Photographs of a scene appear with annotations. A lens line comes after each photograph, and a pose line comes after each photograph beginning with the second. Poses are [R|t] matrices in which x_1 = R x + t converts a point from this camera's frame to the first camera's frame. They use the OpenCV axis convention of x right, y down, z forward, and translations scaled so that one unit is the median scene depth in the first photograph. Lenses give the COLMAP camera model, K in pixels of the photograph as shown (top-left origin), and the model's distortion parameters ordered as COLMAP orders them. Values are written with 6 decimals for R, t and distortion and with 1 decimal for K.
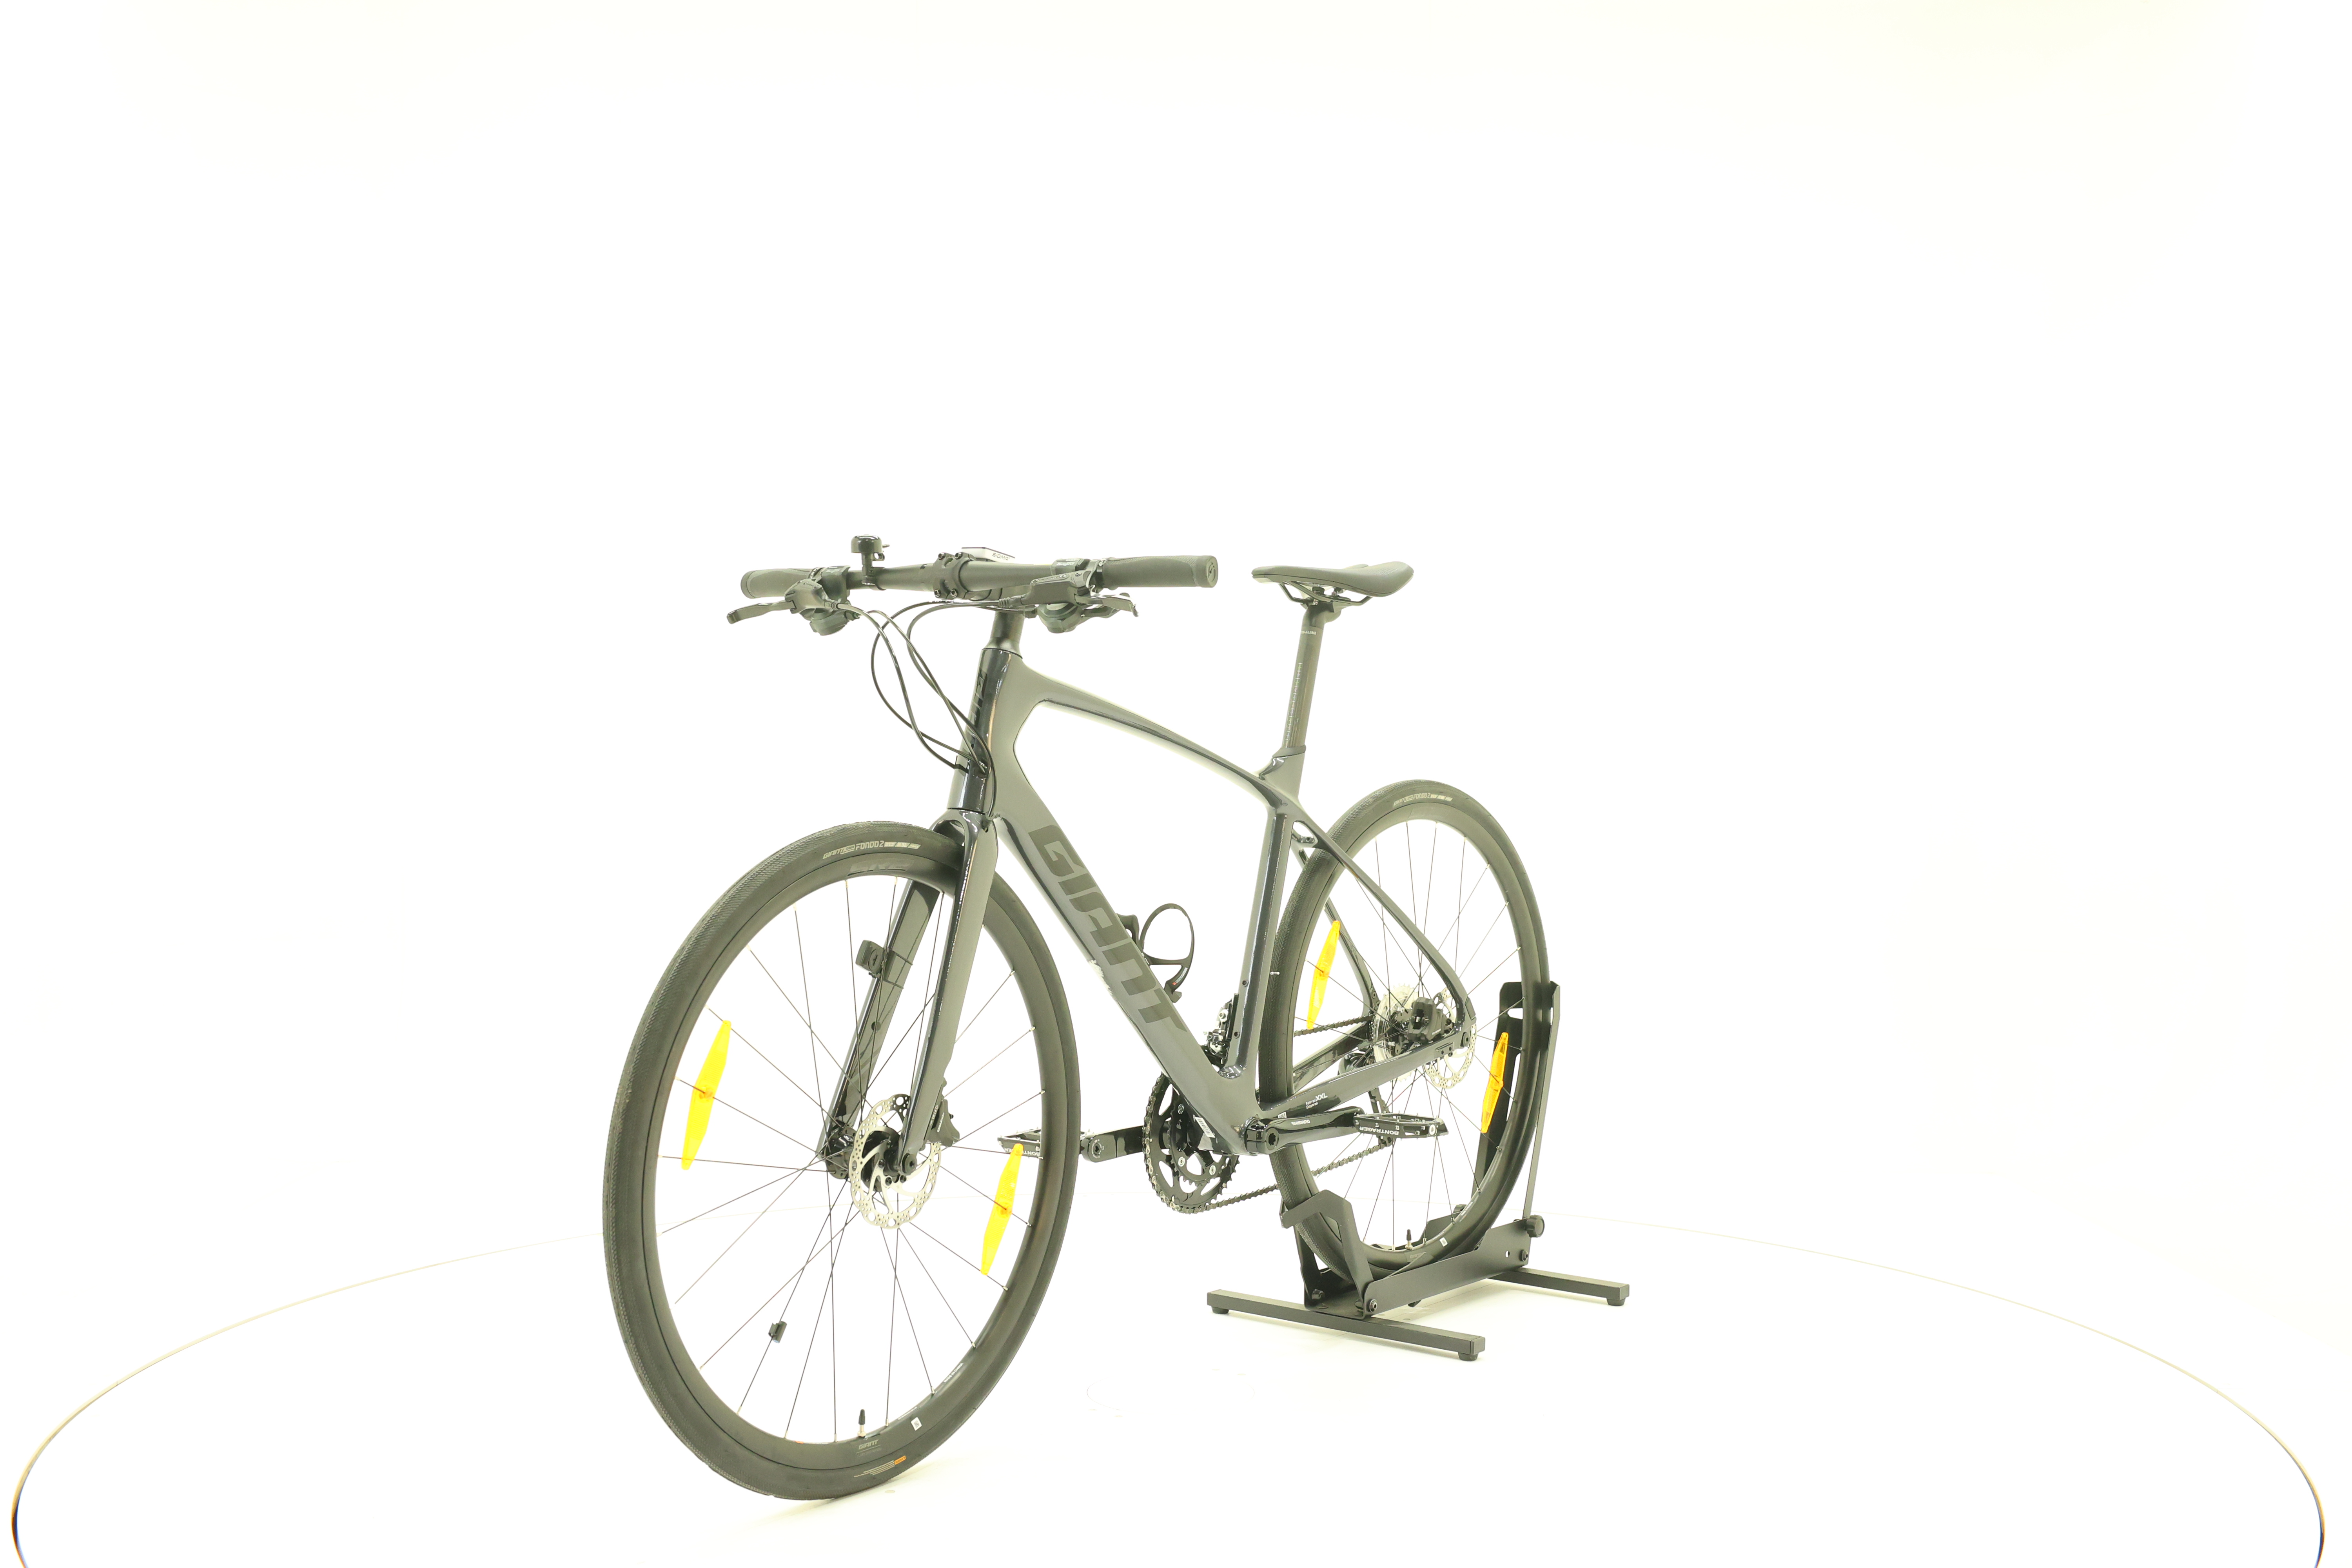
lens RADIAL K [[2594.1, 0, 1176.4], [0, 2594.1, 782.6], [0, 0, 1]] dist [-0.011466, 0.000000]
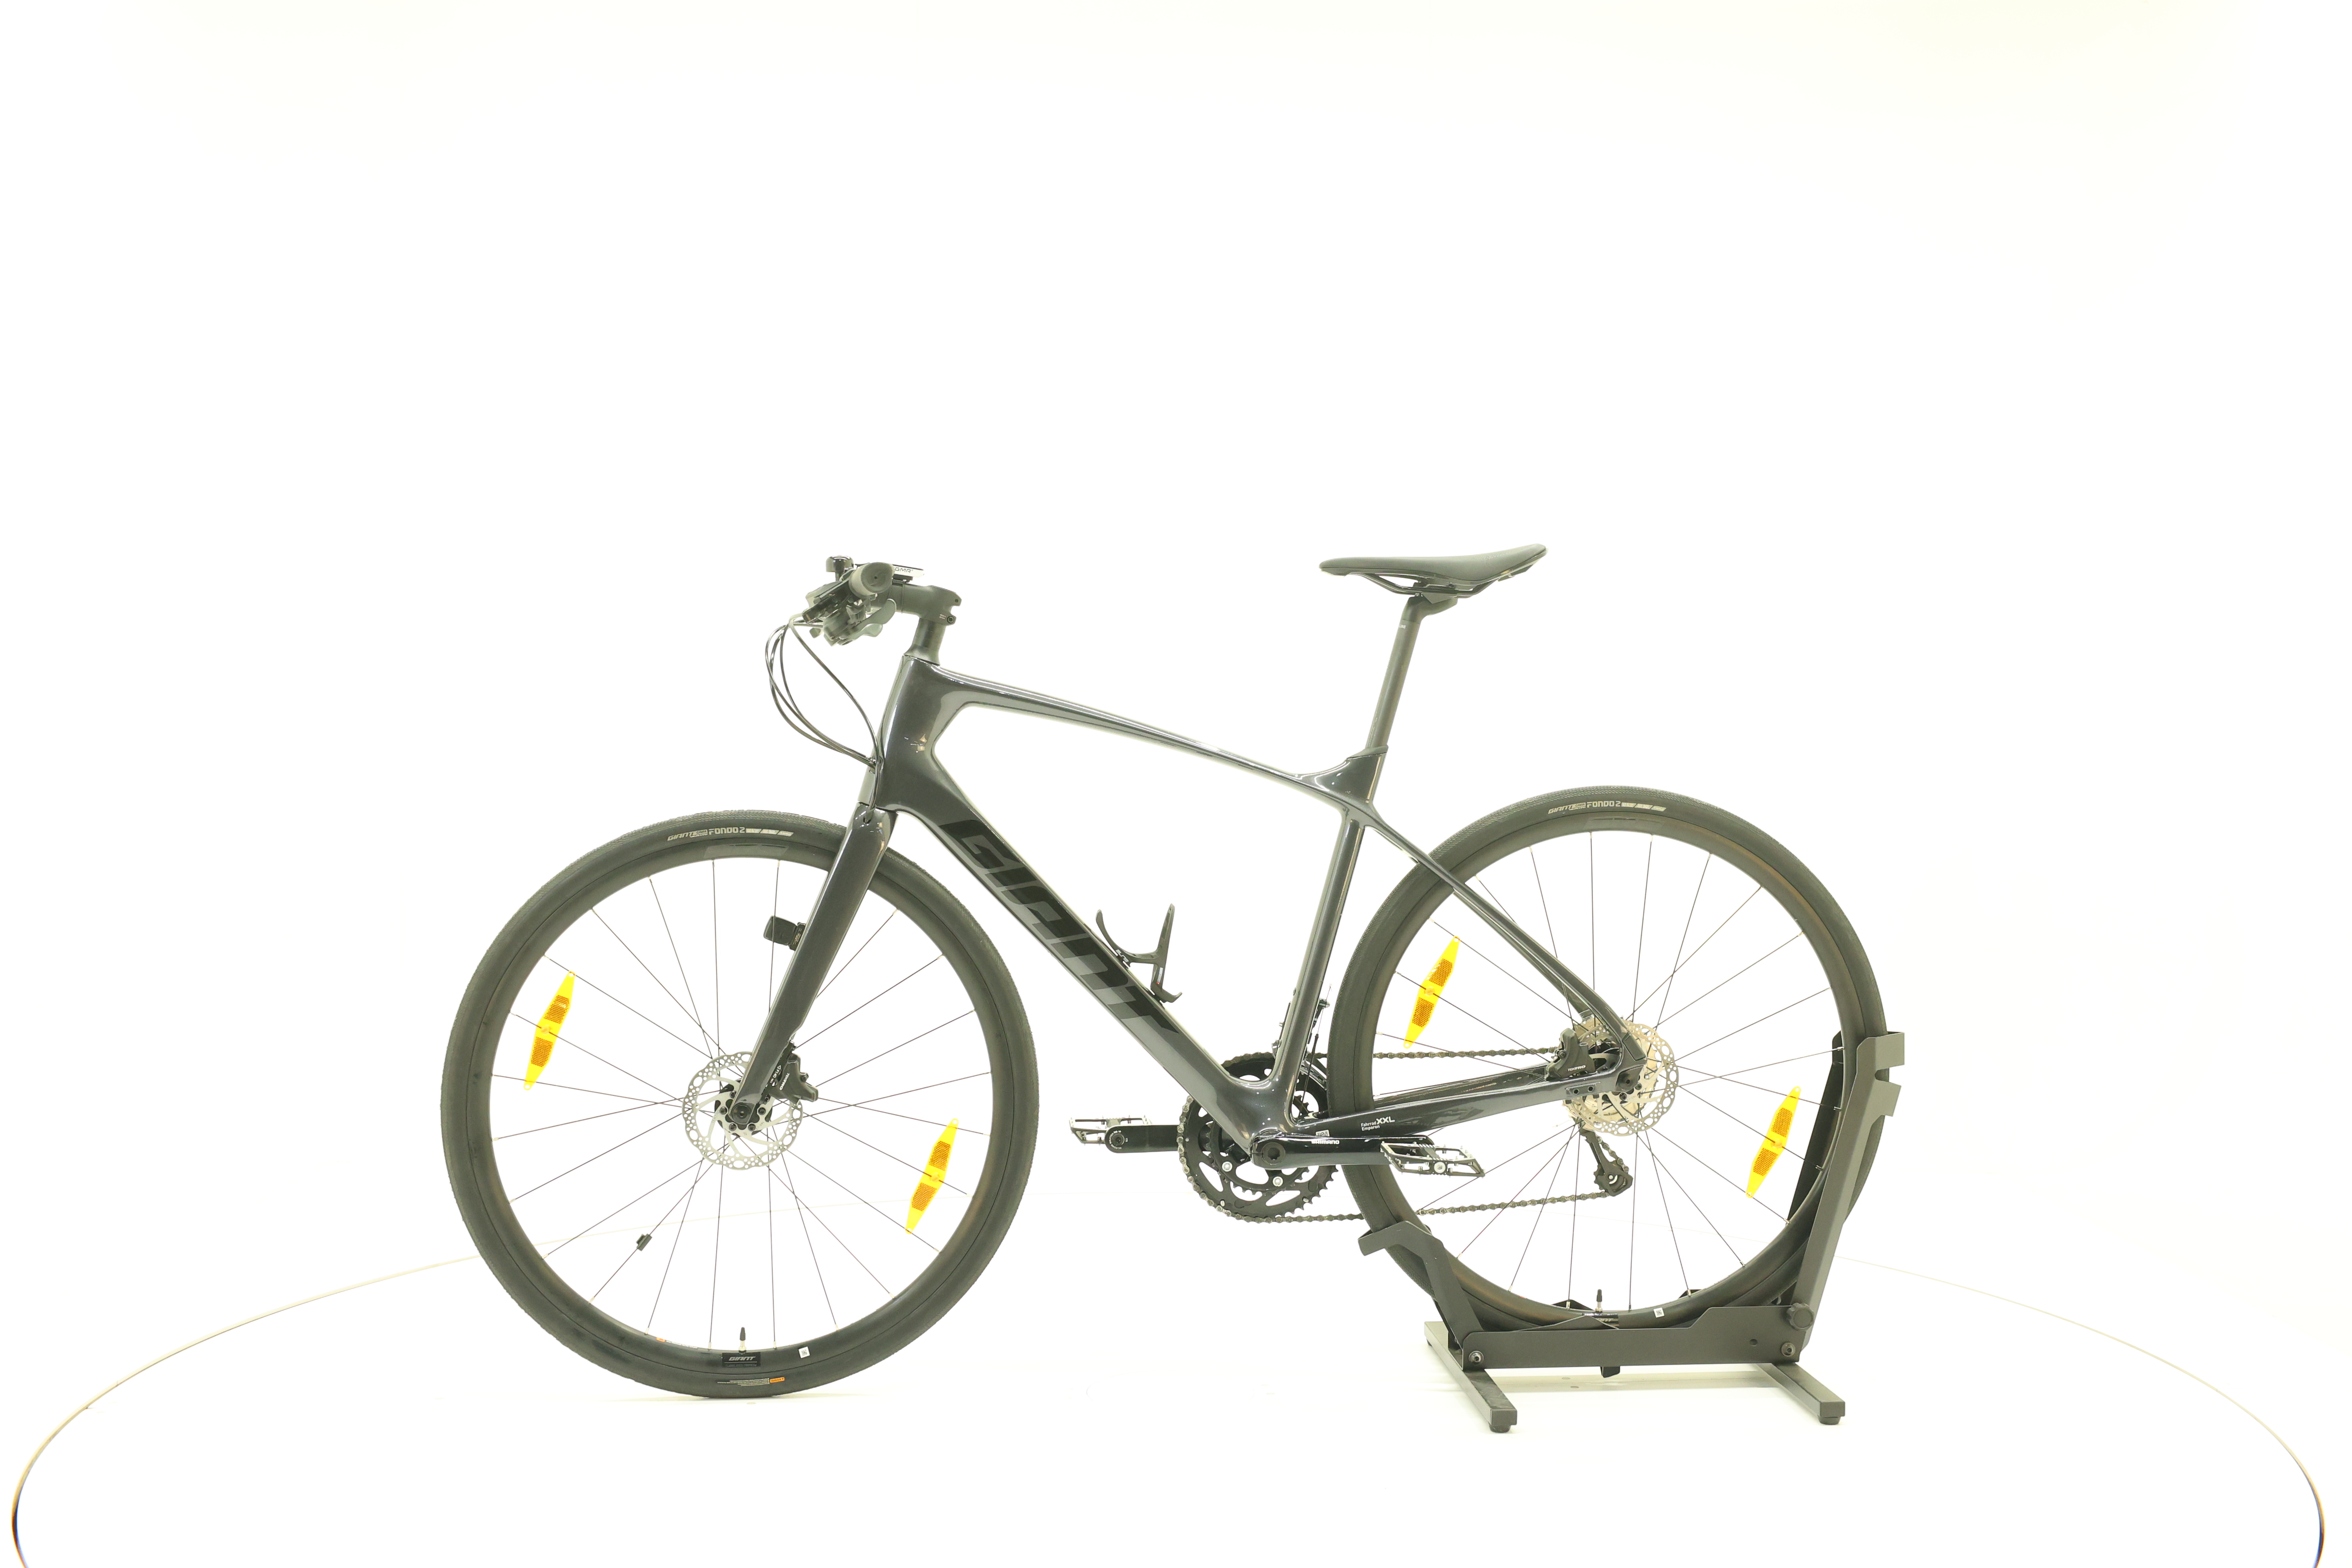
lens RADIAL K [[2594.1, 0, 1176.0], [0, 2594.1, 781.0], [0, 0, 1]] dist [-0.011466, 0.000000]
pose [[0.659260, 0.008880, -0.751863, 0.735421], [-0.013102, 0.999914, 0.000322, -0.000855], [0.751801, 0.009639, 0.659319, 0.334333]]
